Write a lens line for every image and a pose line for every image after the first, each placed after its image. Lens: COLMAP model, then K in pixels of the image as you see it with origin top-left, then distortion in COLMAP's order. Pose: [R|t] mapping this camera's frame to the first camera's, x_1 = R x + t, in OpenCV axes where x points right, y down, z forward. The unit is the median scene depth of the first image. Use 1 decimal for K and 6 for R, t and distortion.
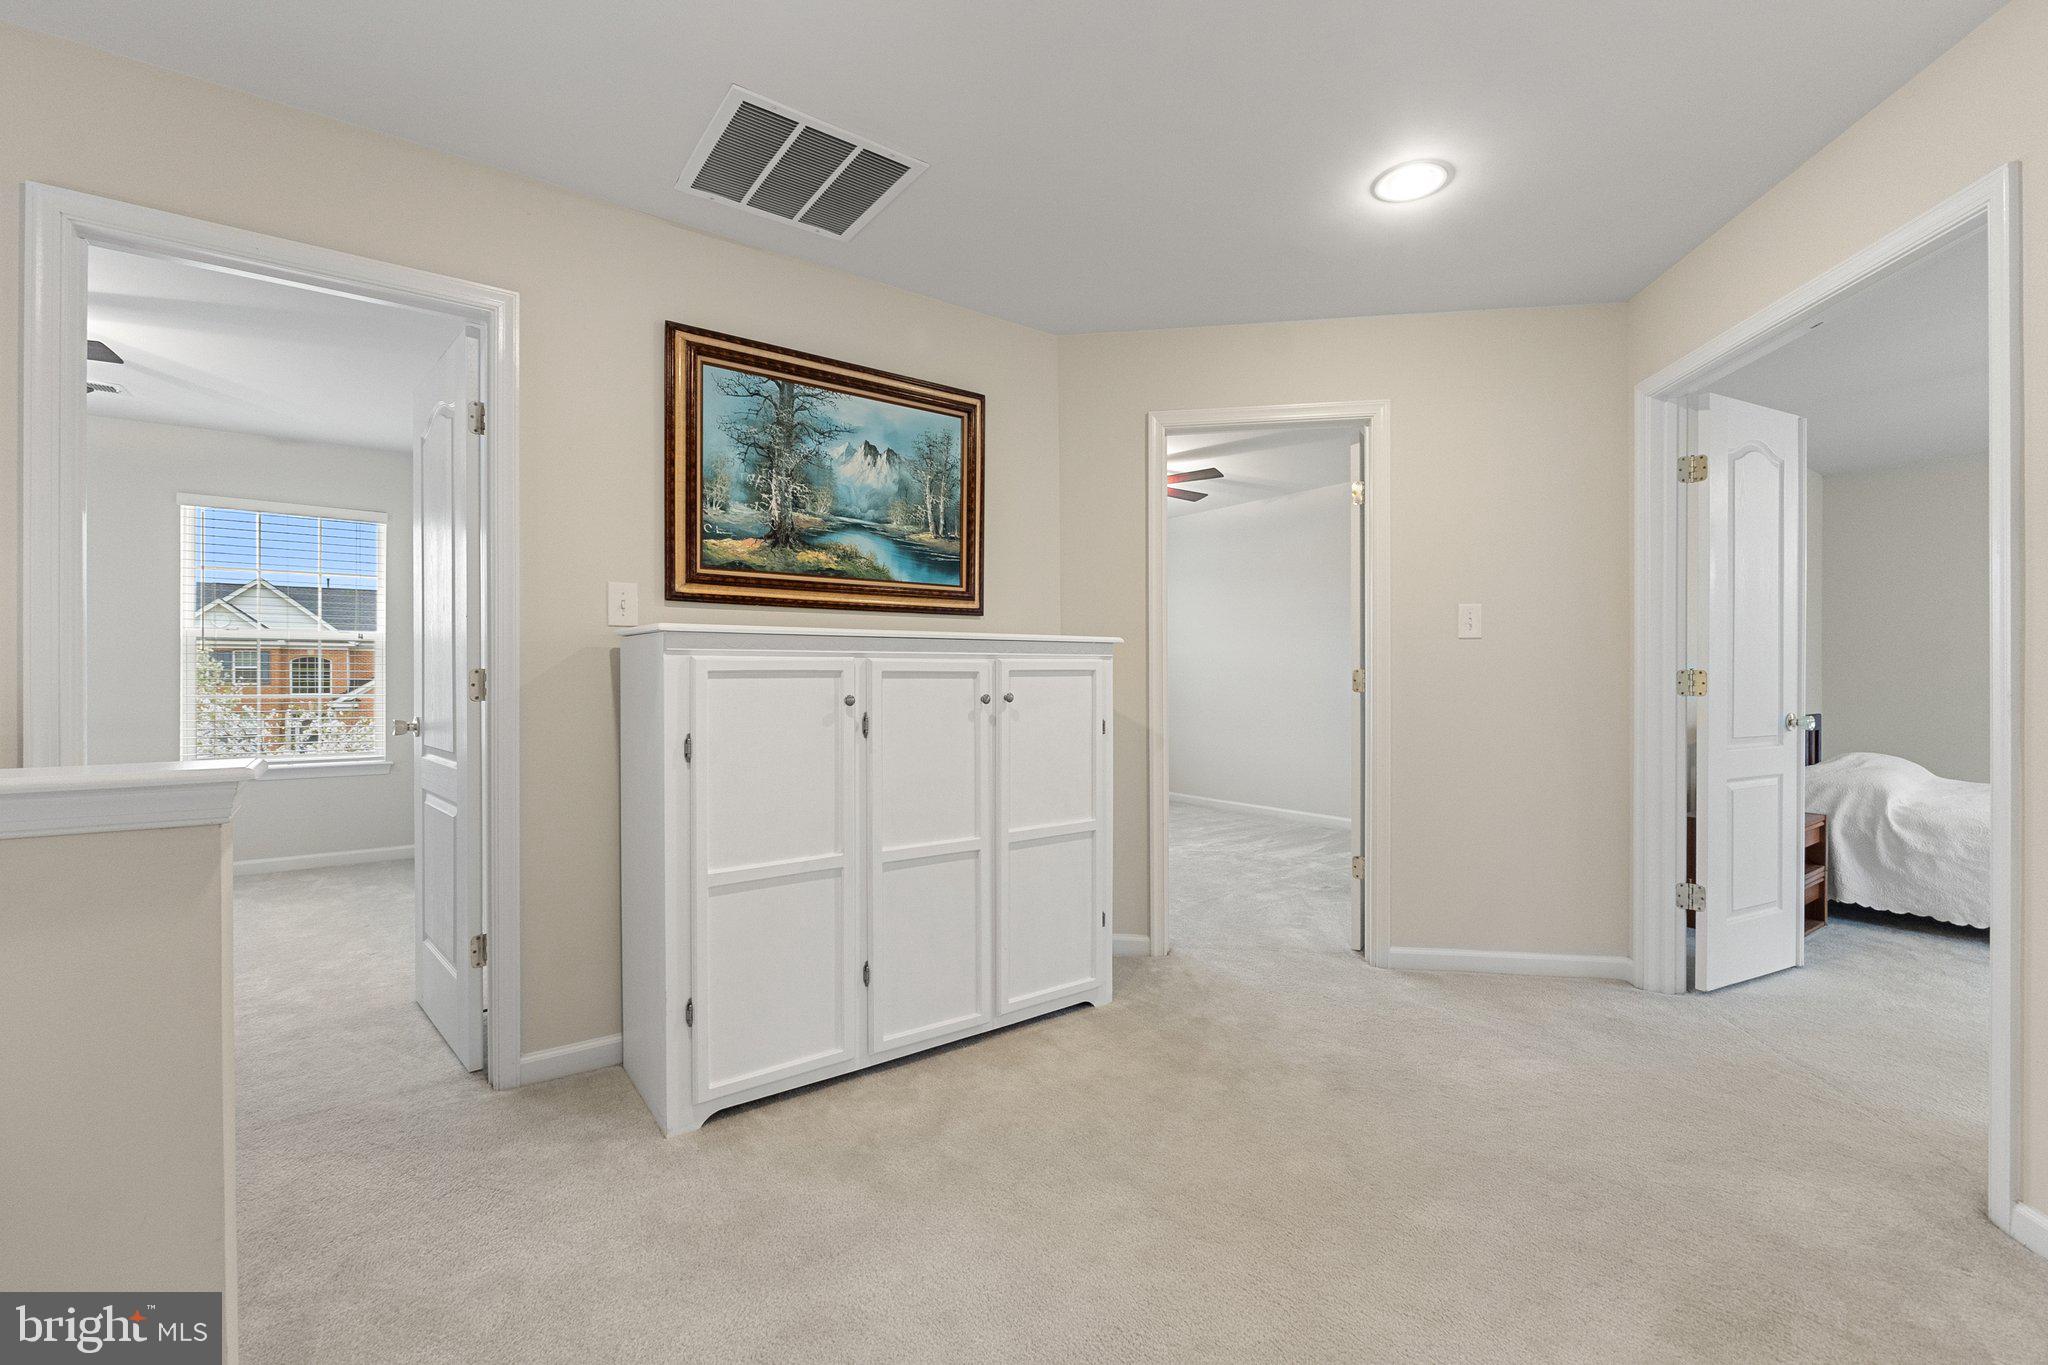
lens RADIAL K [[874.3, 0, 1024.0], [0, 874.3, 682.5], [0, 0, 1]] dist [-0.000290, -0.000017]
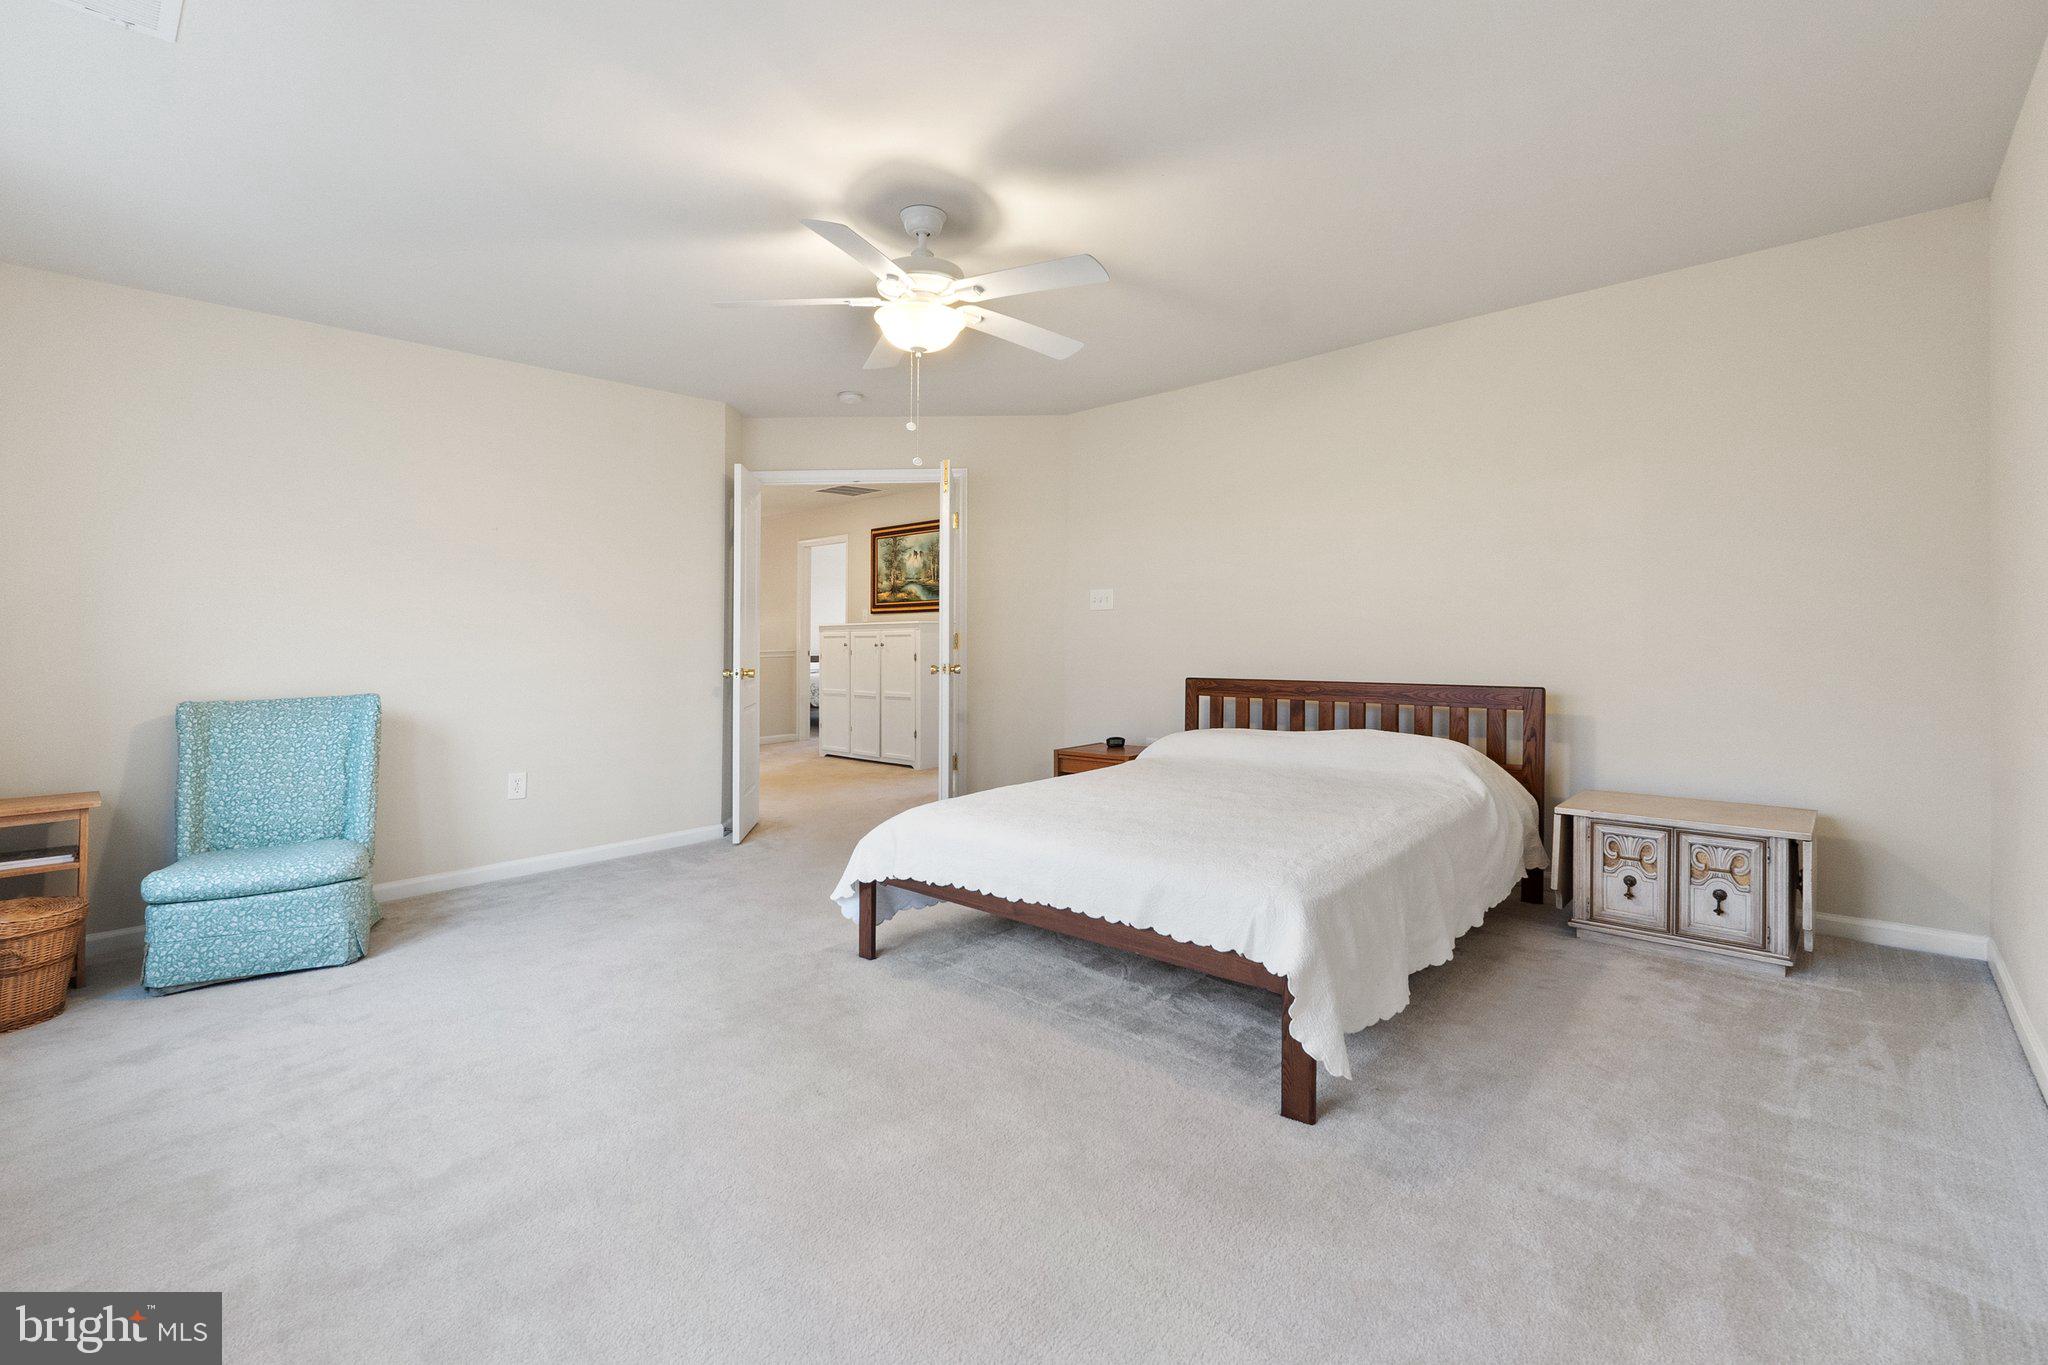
lens RADIAL K [[872.8, 0, 1029.7], [0, 872.8, 674.4], [0, 0, 1]] dist [-0.001324, -0.000274]
pose [[0.175890, 0.043072, -0.983467, 2.579921], [-0.003900, 0.999065, 0.043058, -0.008378], [0.984402, -0.003738, 0.175894, 0.879462]]
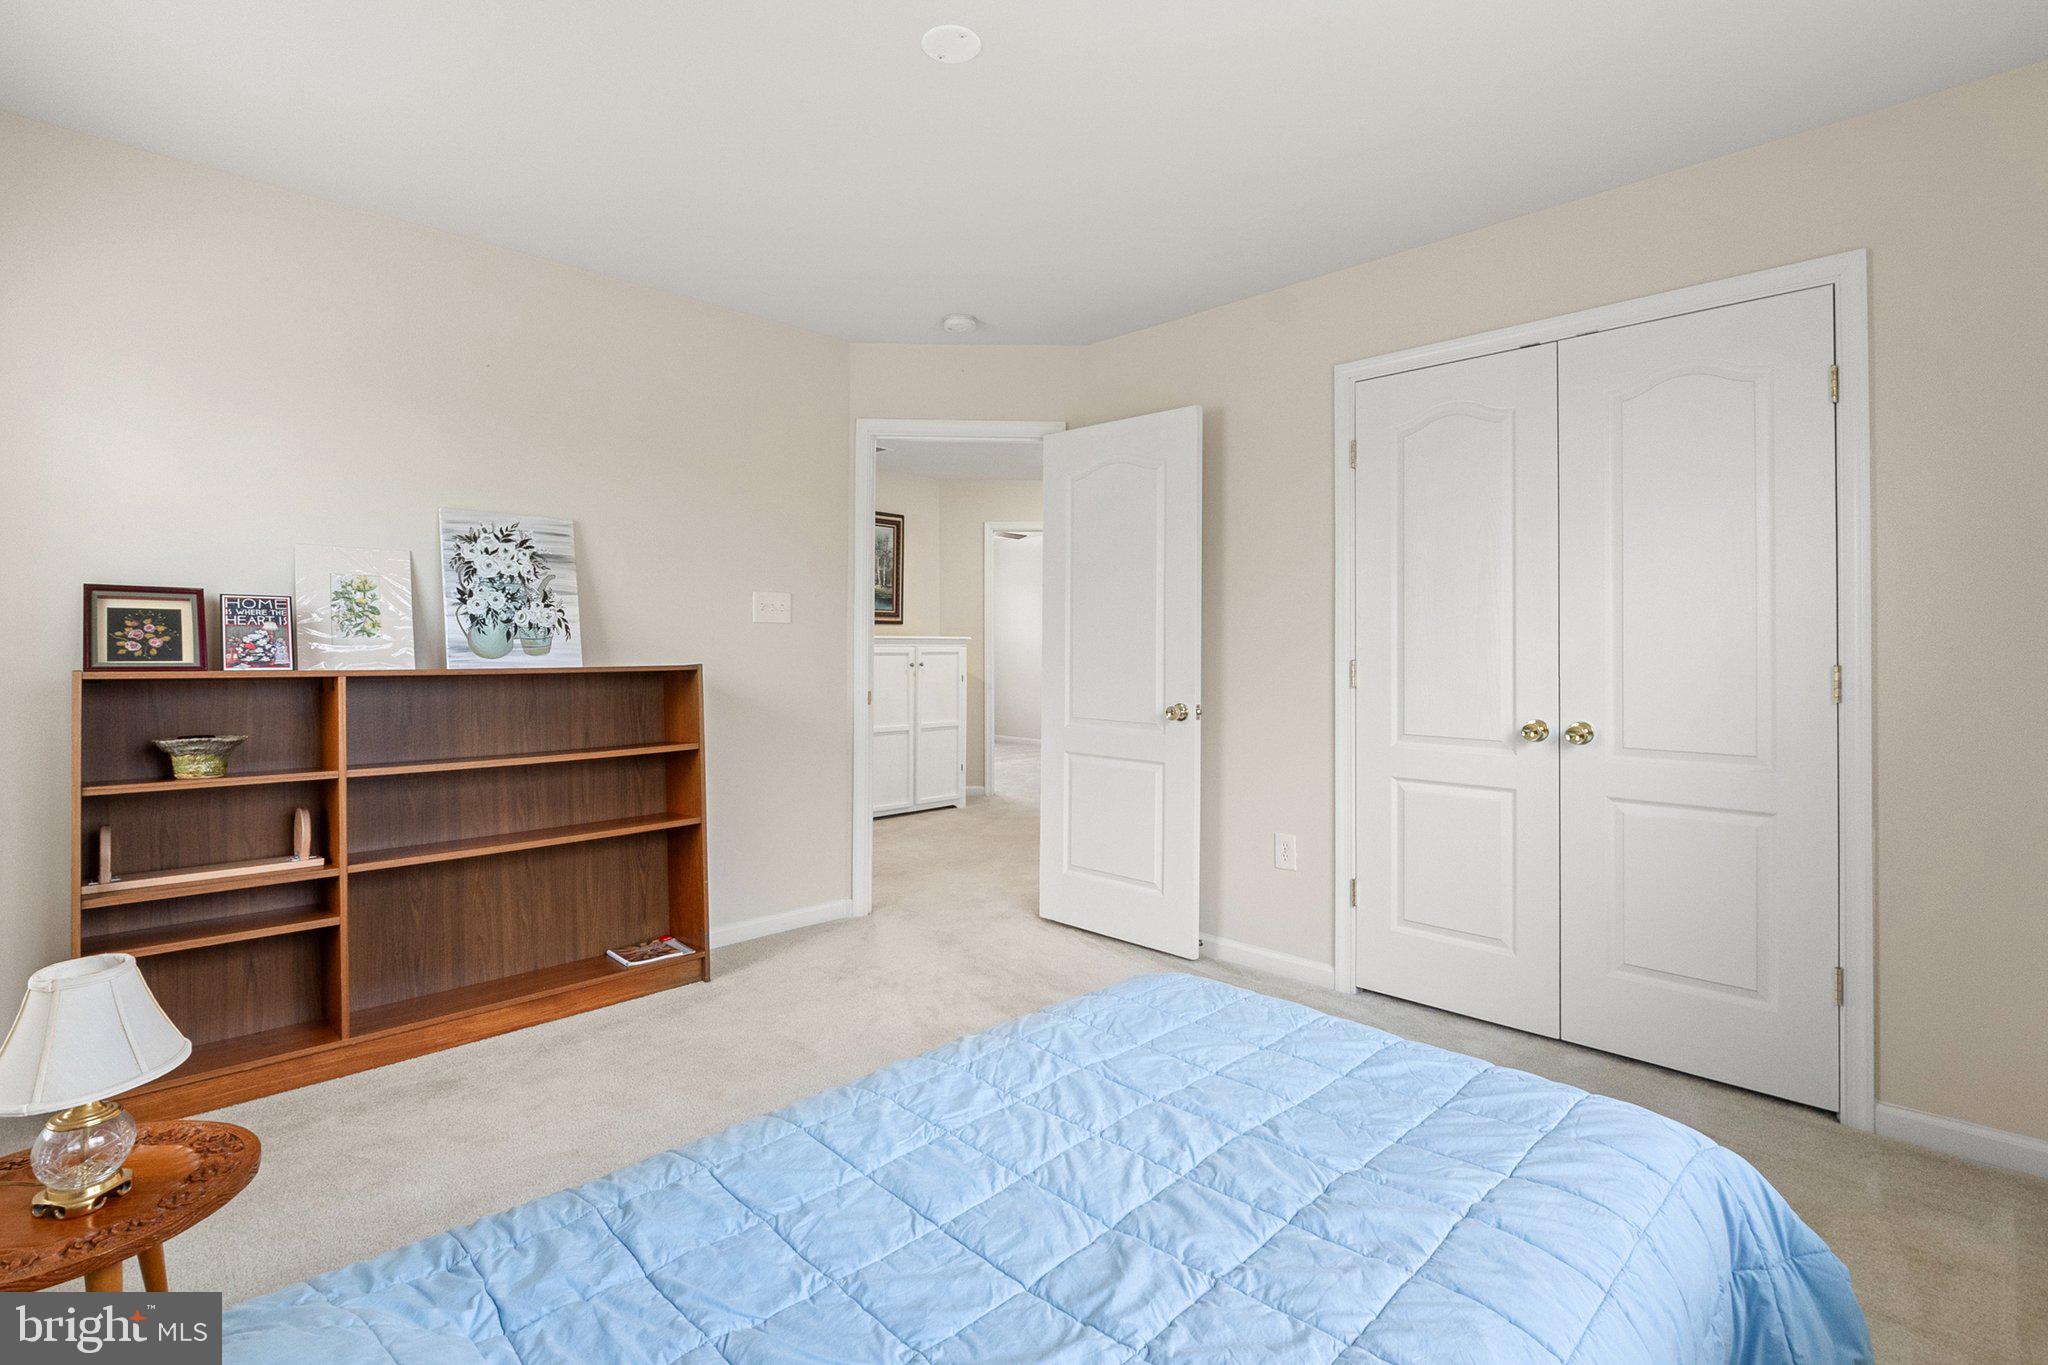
lens RADIAL K [[874.3, 0, 1024.0], [0, 874.3, 682.5], [0, 0, 1]] dist [-0.000290, -0.000017]
pose [[0.984437, 0.000962, 0.175735, -0.139558], [-0.006648, 0.999473, 0.031769, -0.008247], [-0.175612, -0.032443, 0.983925, -1.159978]]
